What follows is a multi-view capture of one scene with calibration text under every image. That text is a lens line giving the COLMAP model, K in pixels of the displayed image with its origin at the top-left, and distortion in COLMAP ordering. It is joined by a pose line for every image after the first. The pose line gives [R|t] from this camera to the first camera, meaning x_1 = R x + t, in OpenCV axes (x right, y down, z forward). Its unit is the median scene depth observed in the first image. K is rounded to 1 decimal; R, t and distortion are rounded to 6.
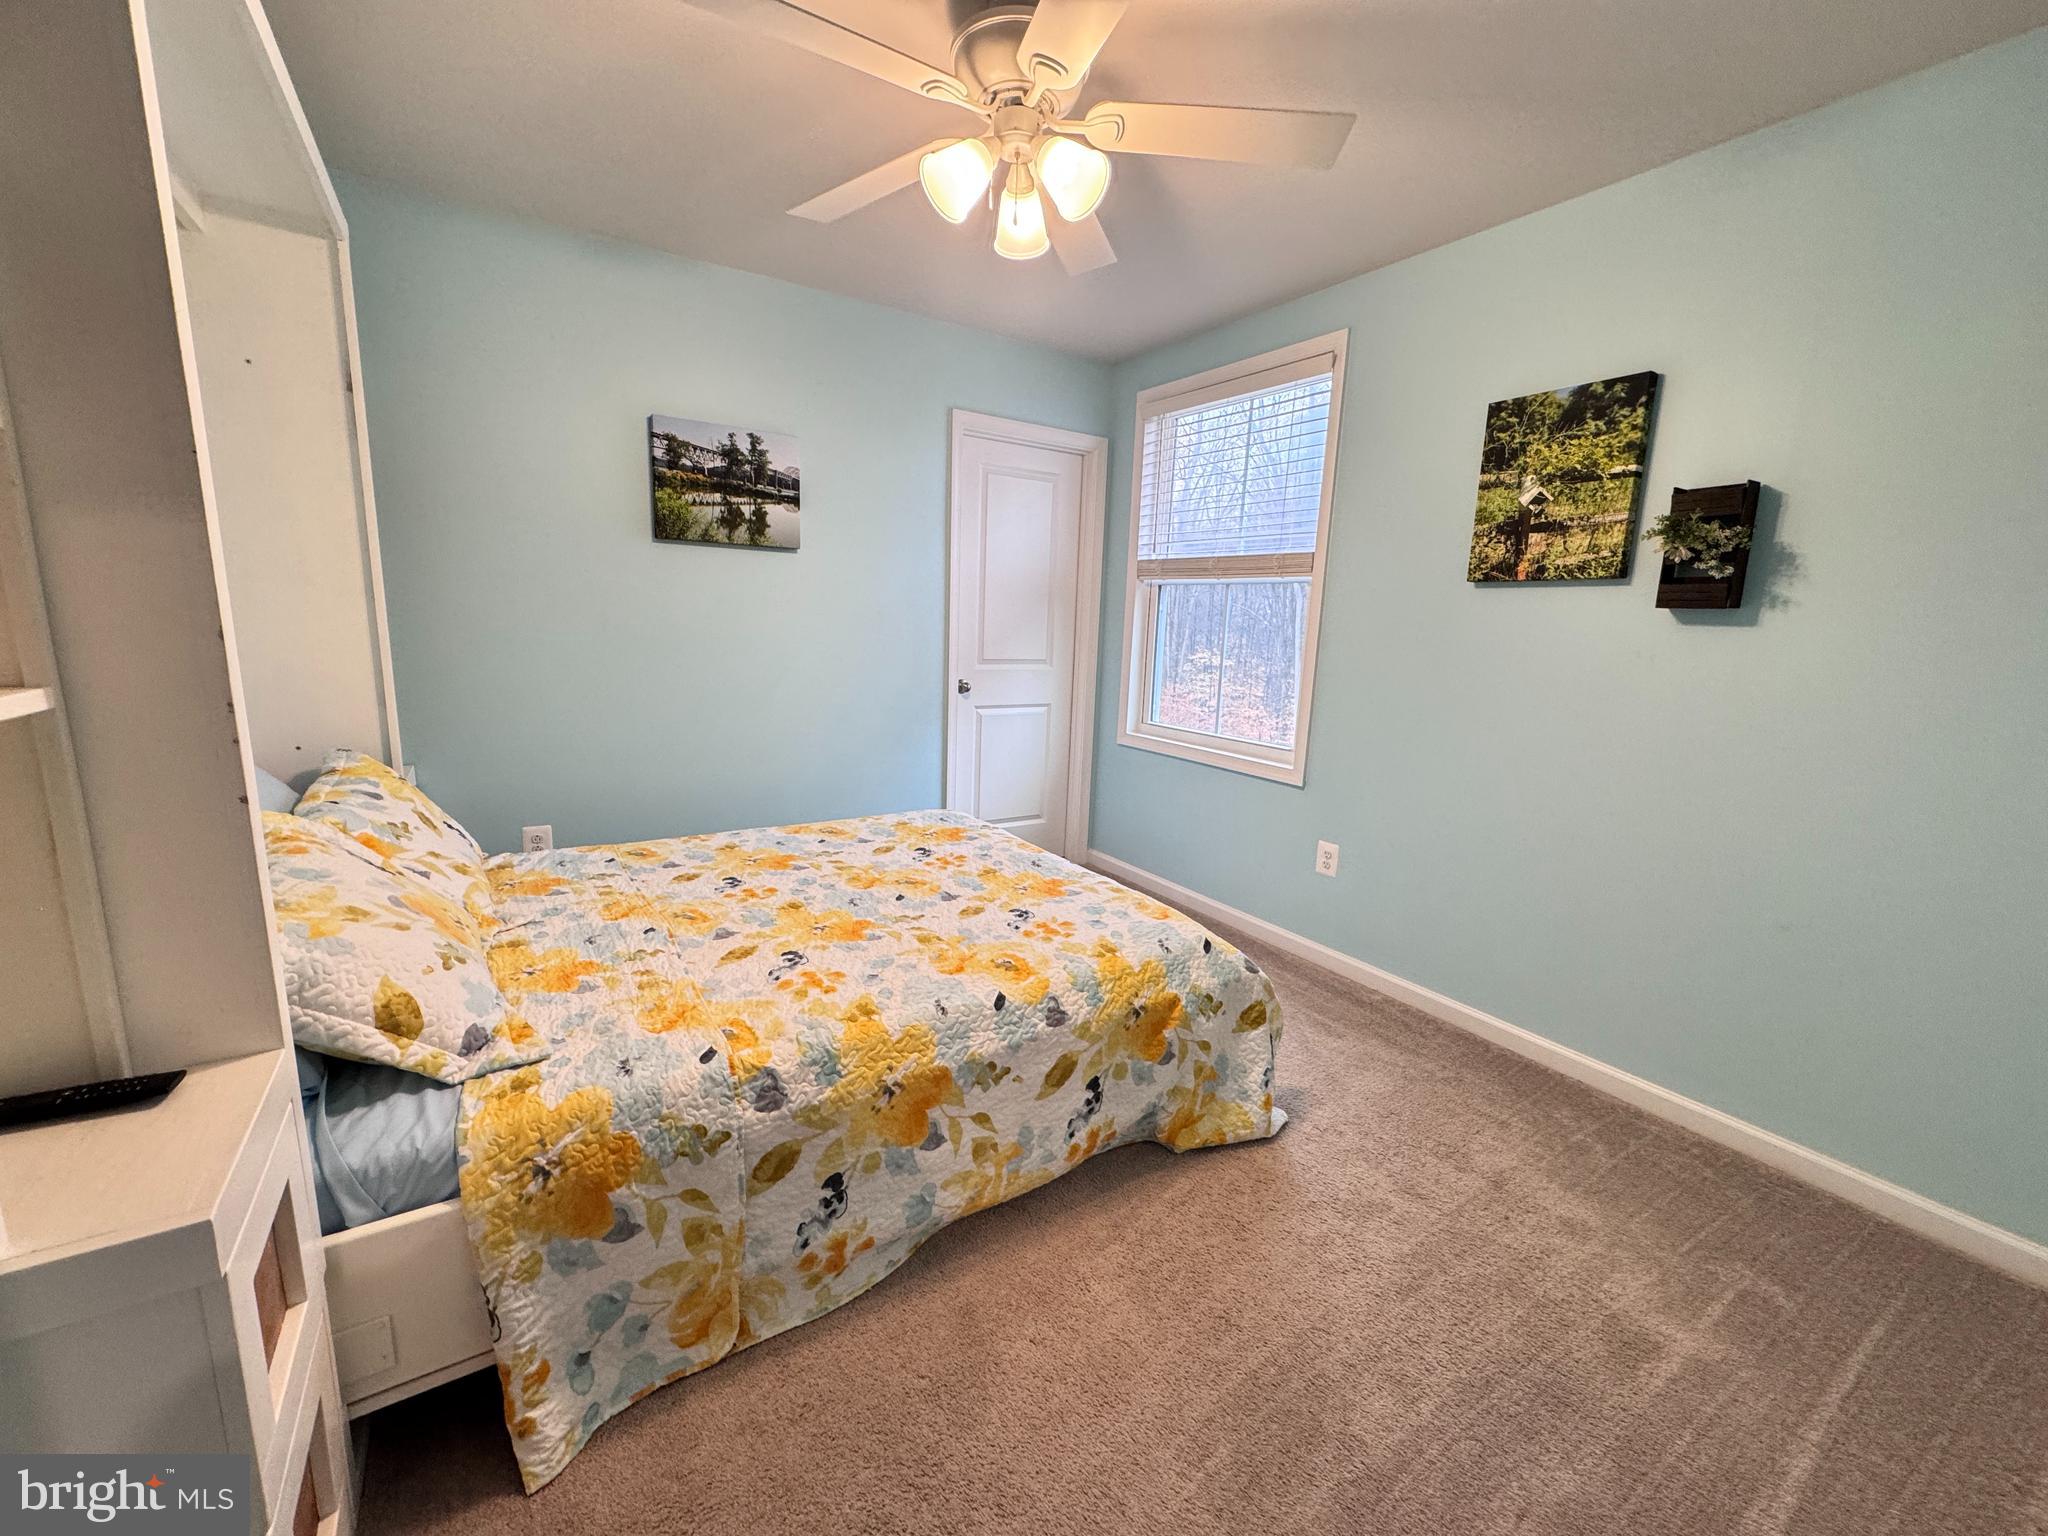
lens RADIAL K [[812.3, 0, 1024.0], [0, 812.3, 768.0], [0, 0, 1]] dist [-0.002590, 0.000884]
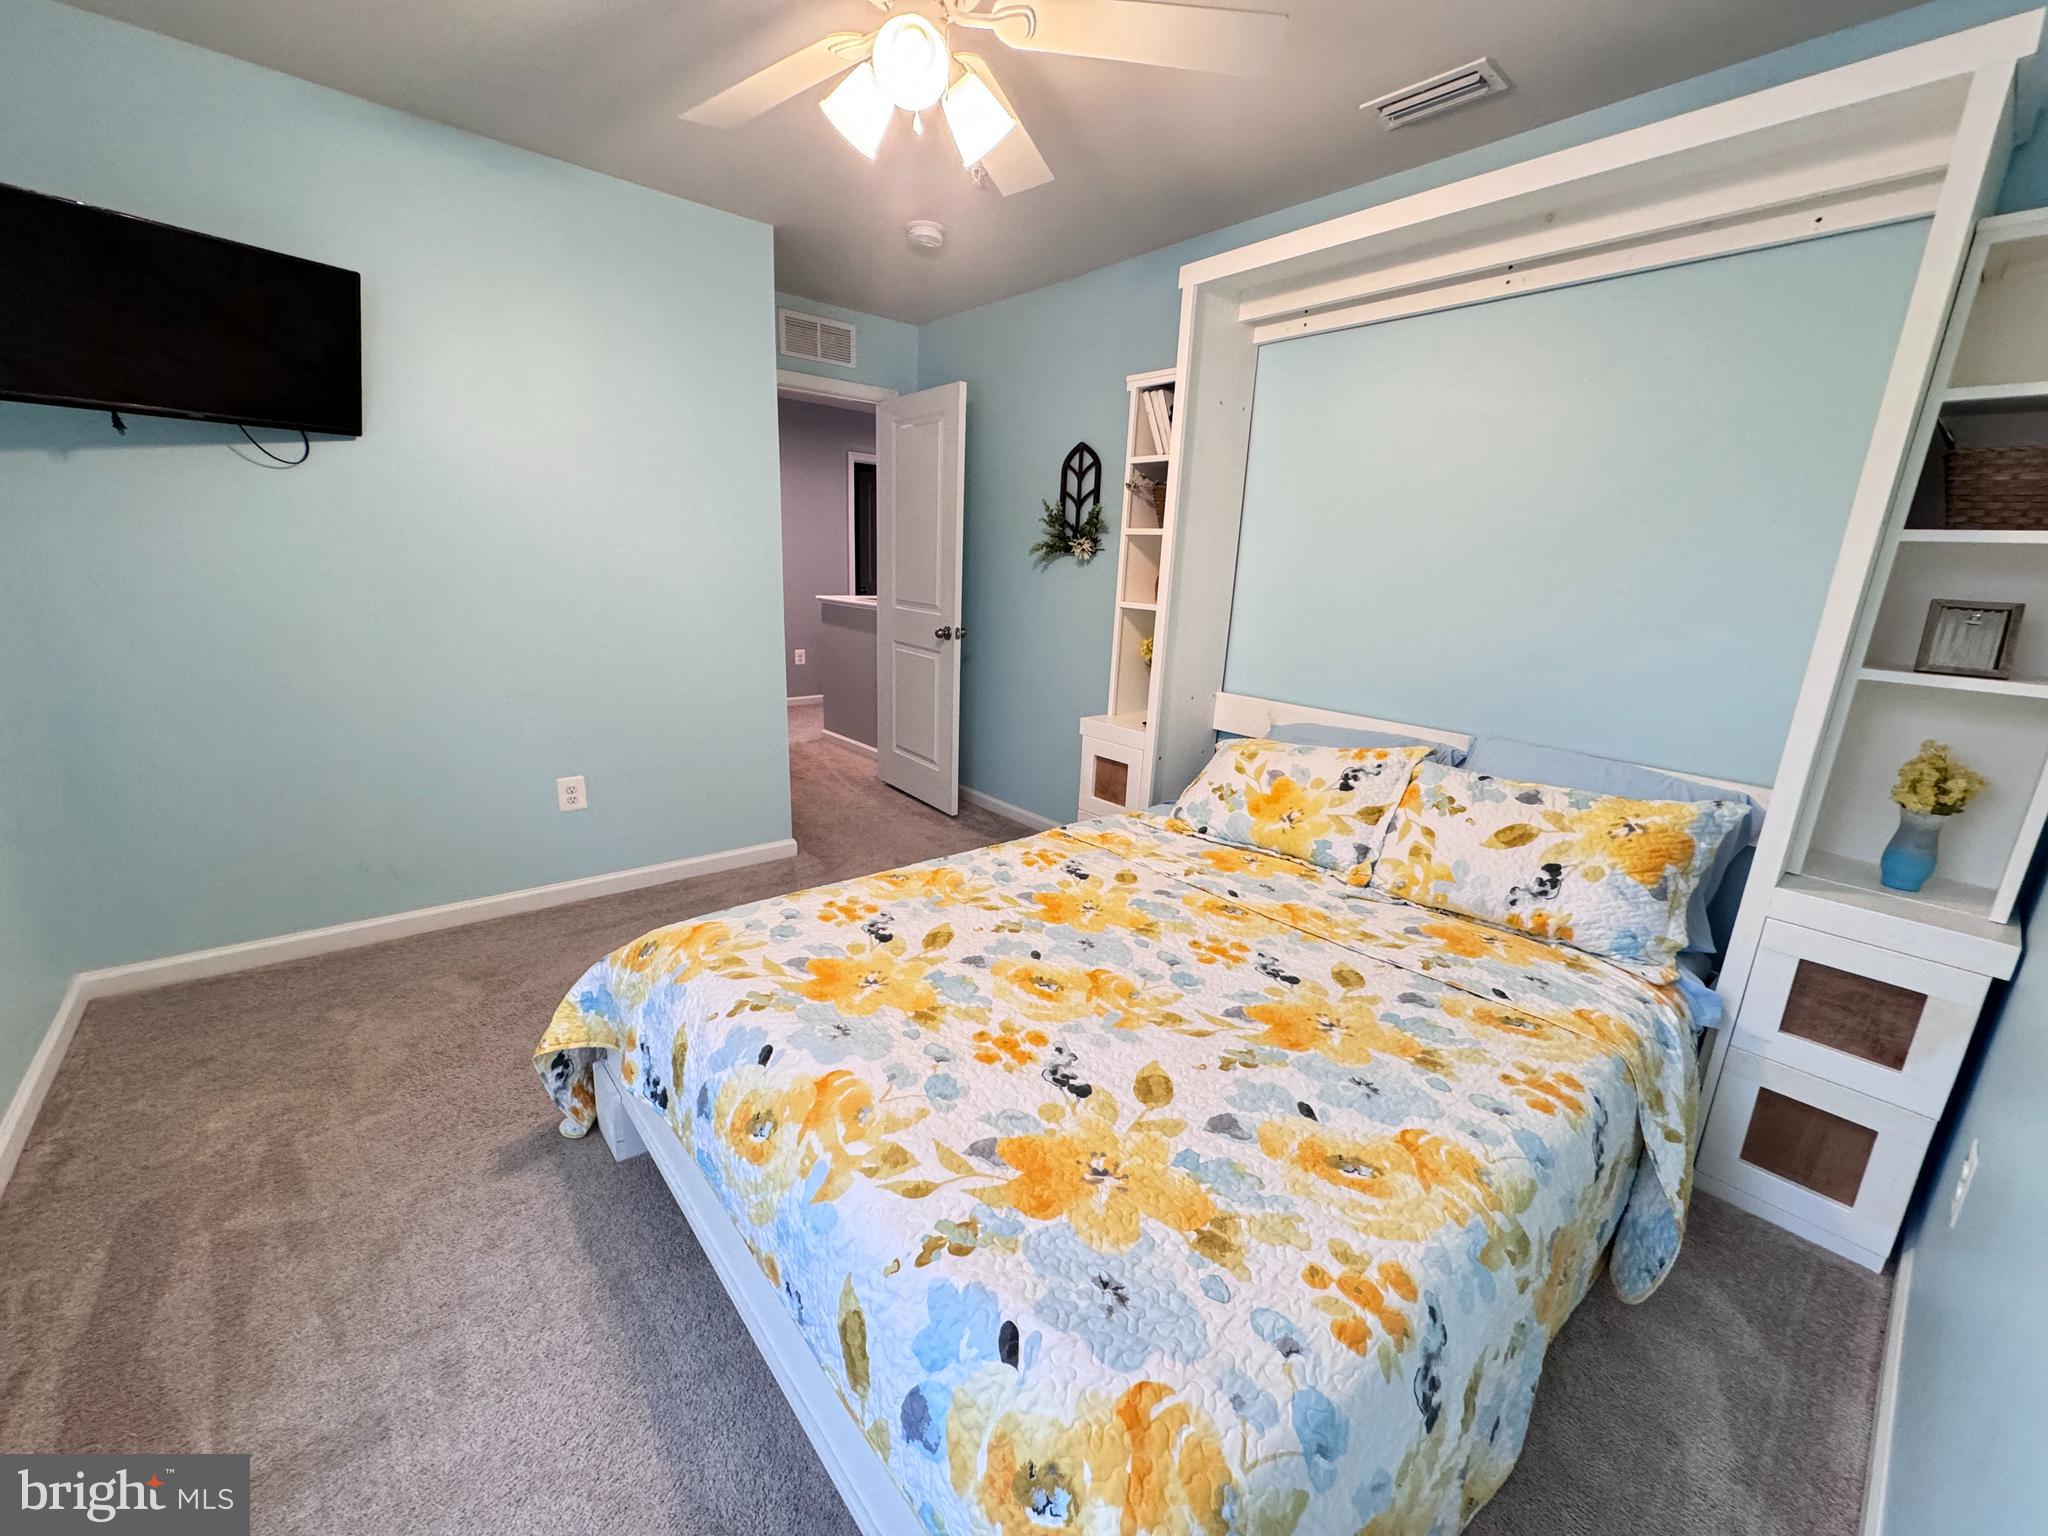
lens RADIAL K [[812.3, 0, 1024.0], [0, 812.3, 768.0], [0, 0, 1]] dist [-0.002590, 0.000884]
pose [[-0.987991, -0.040040, -0.149234, -0.018791], [-0.099532, 0.903680, 0.416481, -0.308820], [0.118183, 0.426333, -0.896813, 1.561161]]
